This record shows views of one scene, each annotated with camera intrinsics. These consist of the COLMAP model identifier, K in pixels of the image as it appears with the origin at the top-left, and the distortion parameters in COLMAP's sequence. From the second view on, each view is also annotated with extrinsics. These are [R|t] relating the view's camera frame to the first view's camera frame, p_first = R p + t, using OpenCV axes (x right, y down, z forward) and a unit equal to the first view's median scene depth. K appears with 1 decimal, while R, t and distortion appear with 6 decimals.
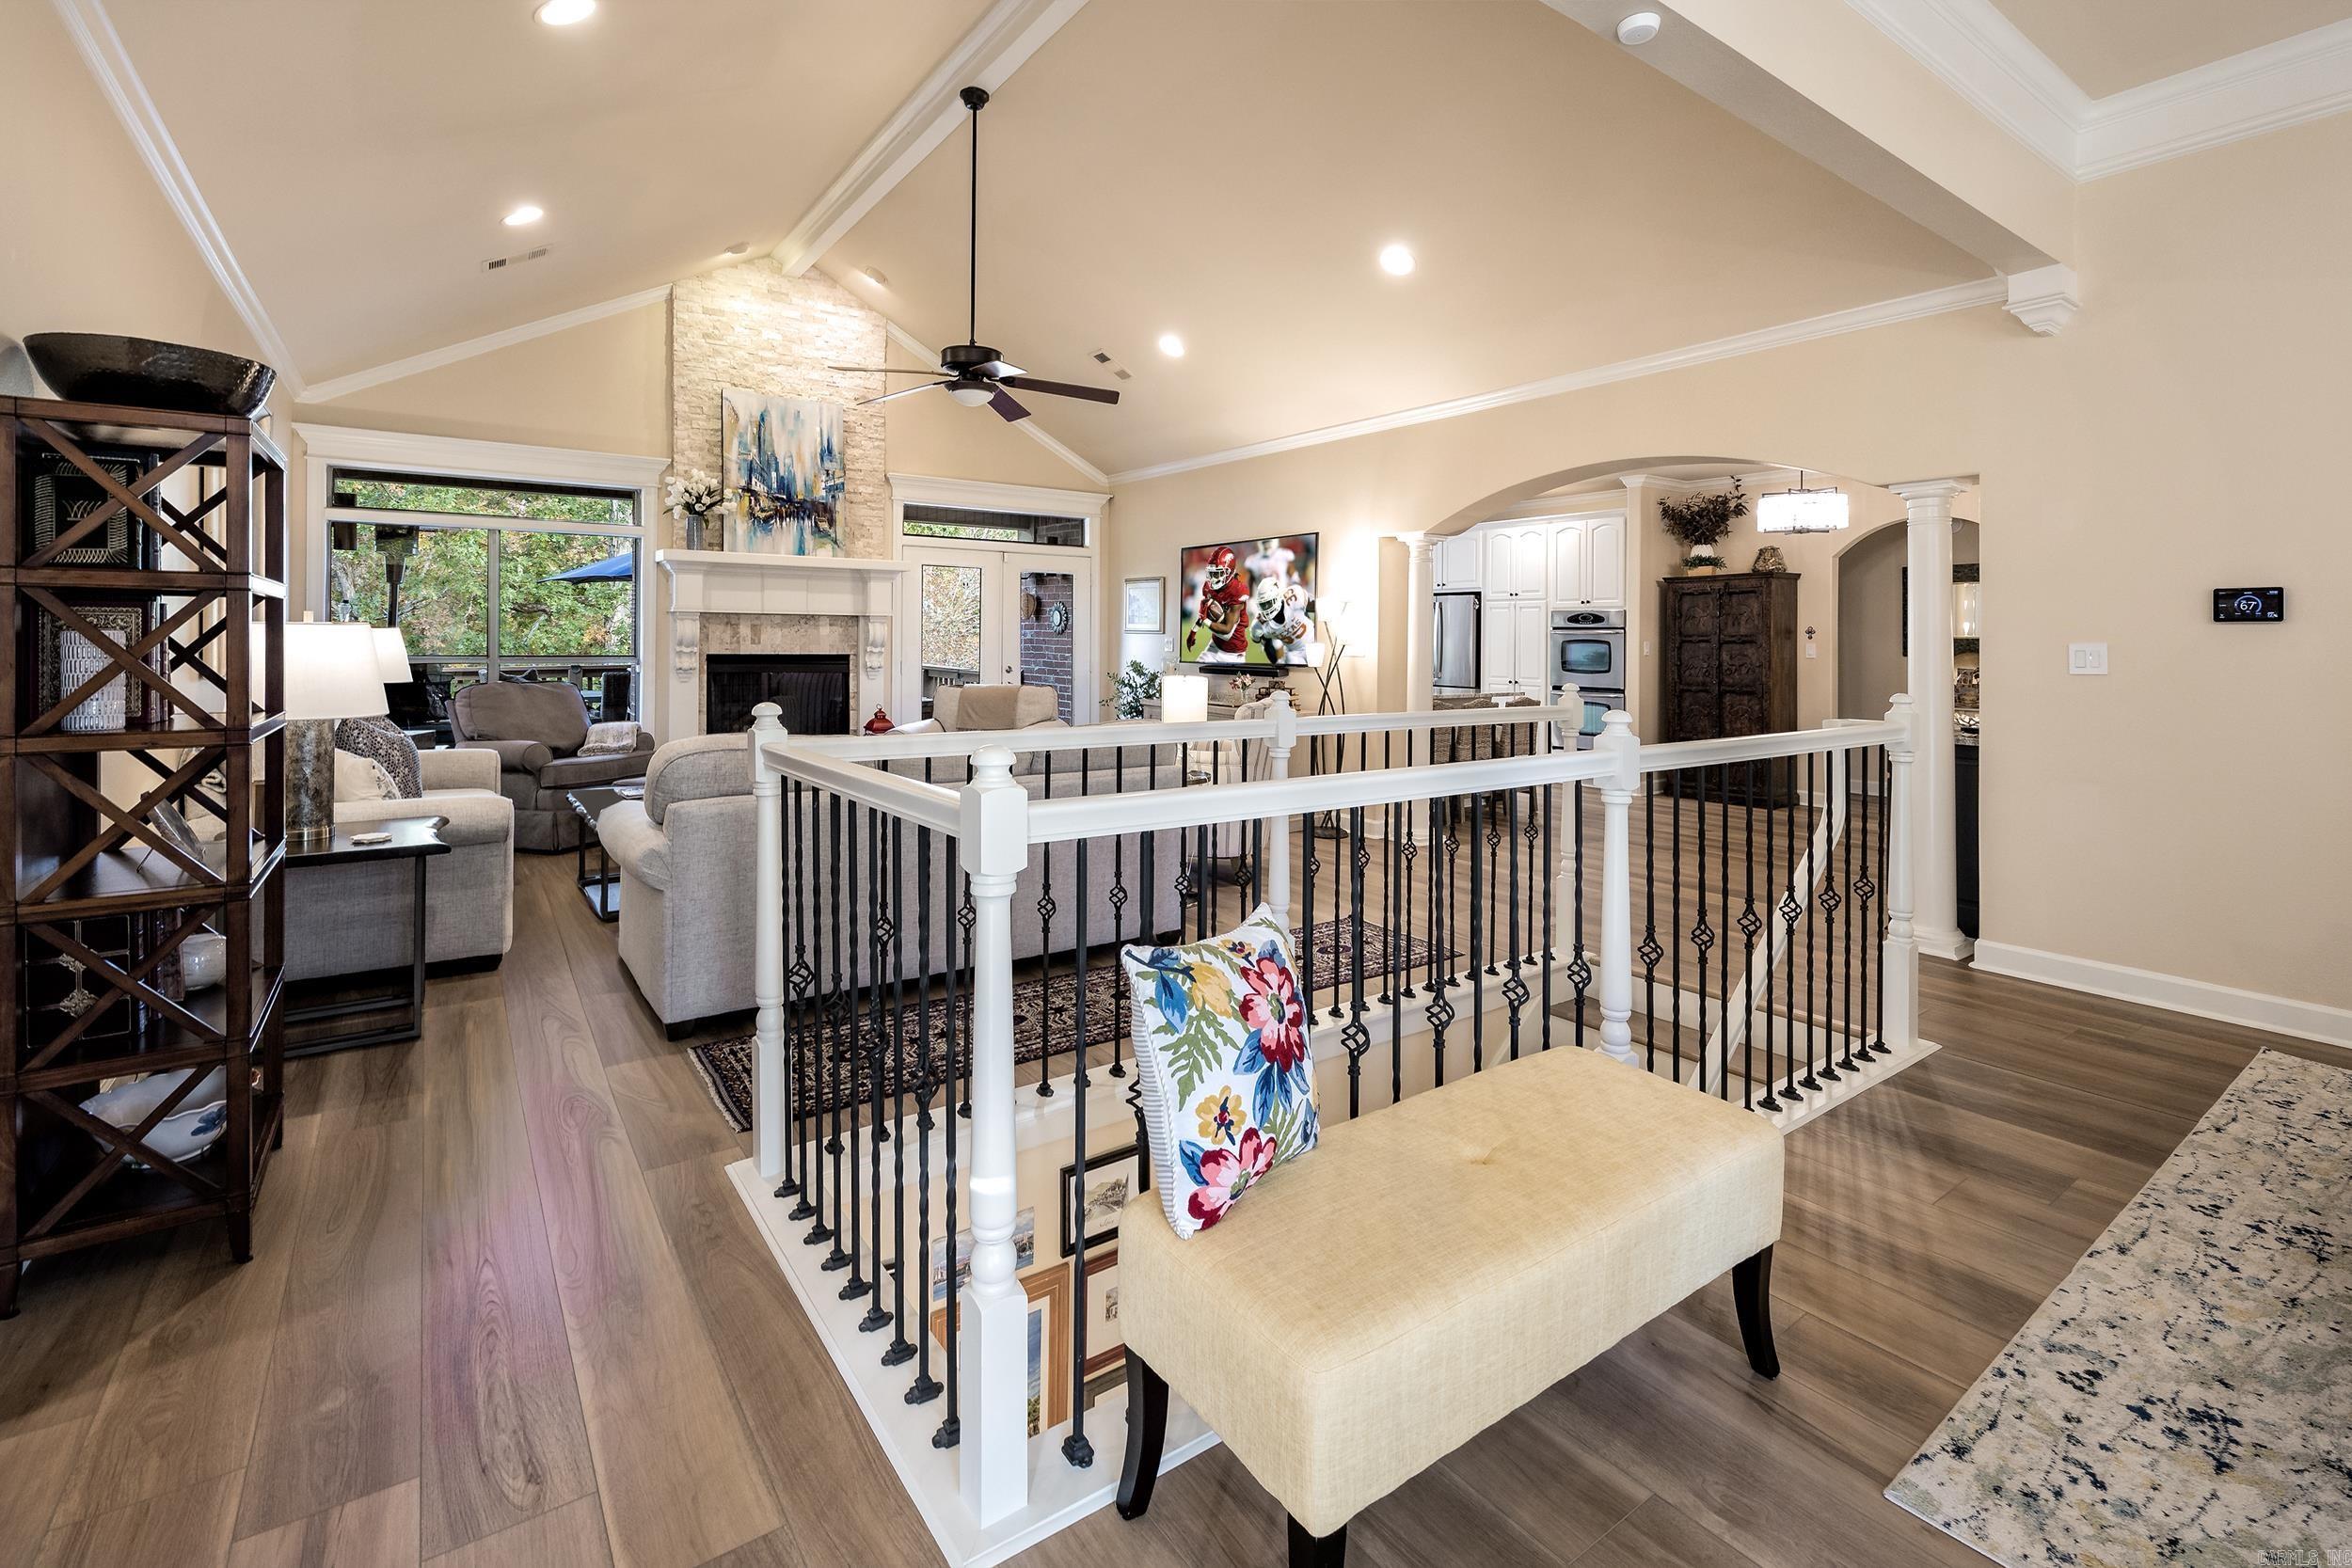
lens RADIAL K [[1065.6, 0, 1129.3], [0, 1065.6, 630.1], [0, 0, 1]] dist [0.007451, -0.004779]
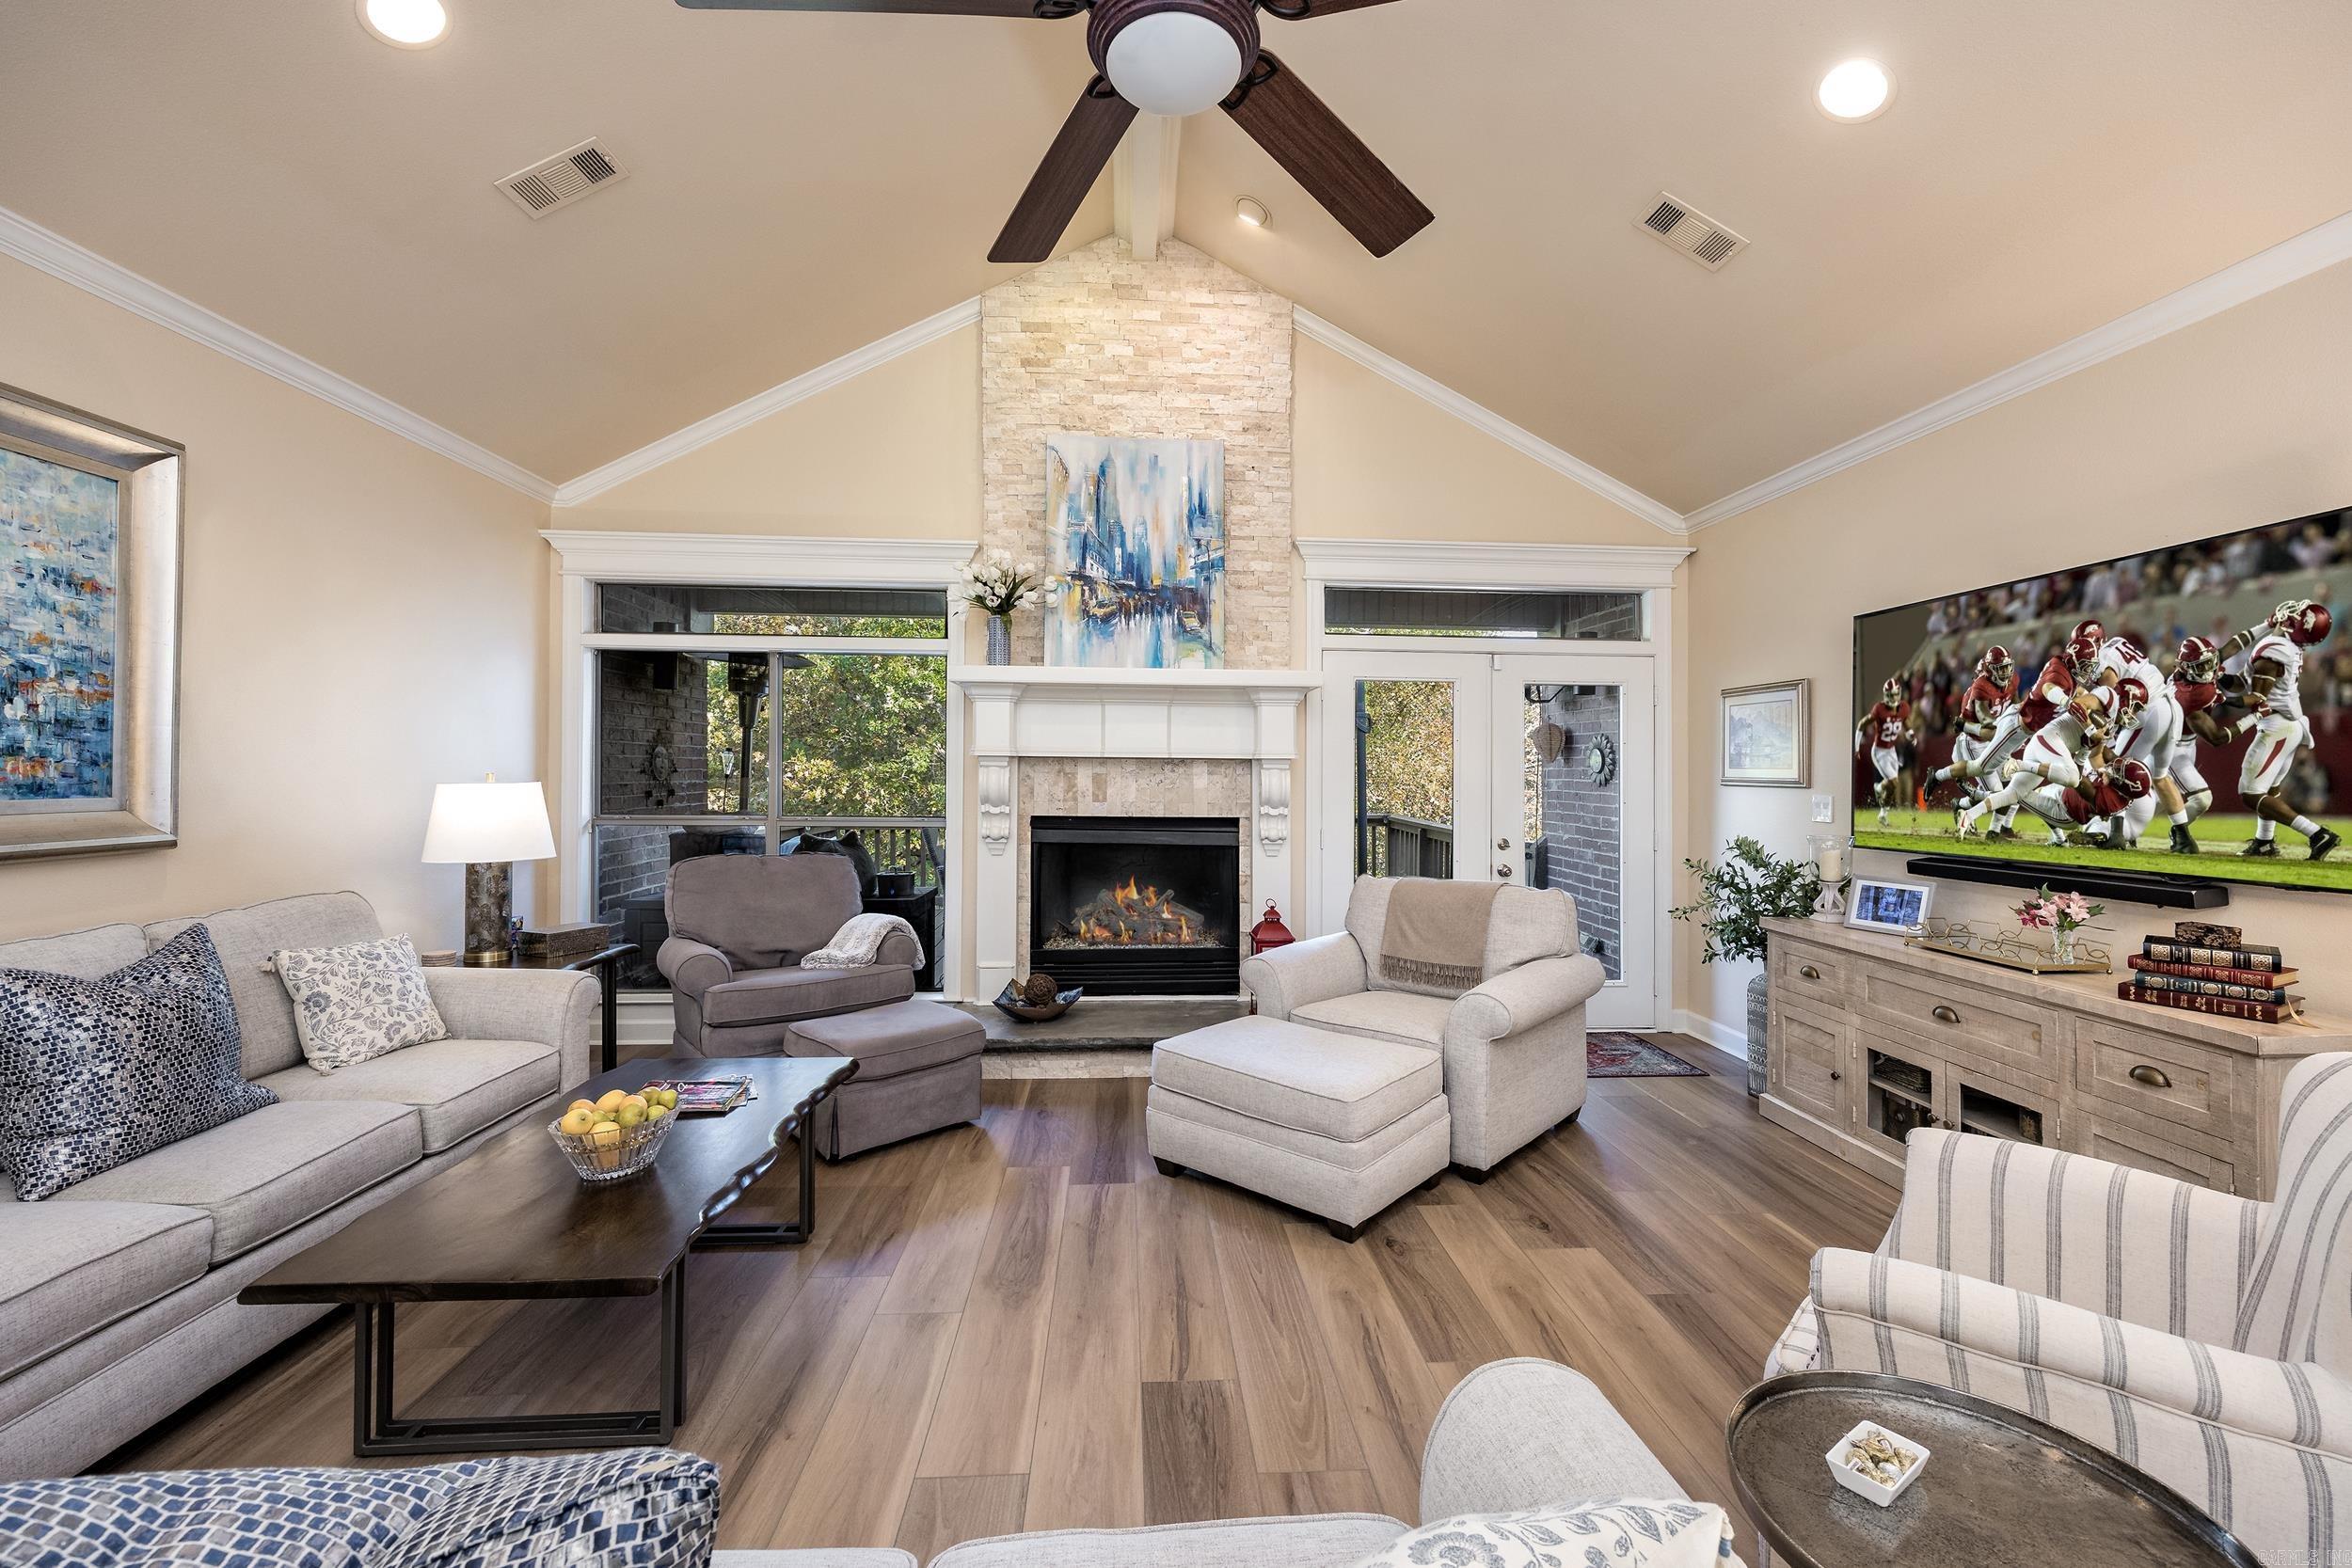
lens RADIAL K [[951.7, 0, 1177.9], [0, 951.7, 757.4], [0, 0, 1]] dist [-0.001413, 0.001432]
pose [[0.861305, -0.013666, -0.507904, 0.003778], [0.001399, 0.999698, -0.024527, -0.000344], [0.508086, 0.020415, 0.861064, 0.494604]]
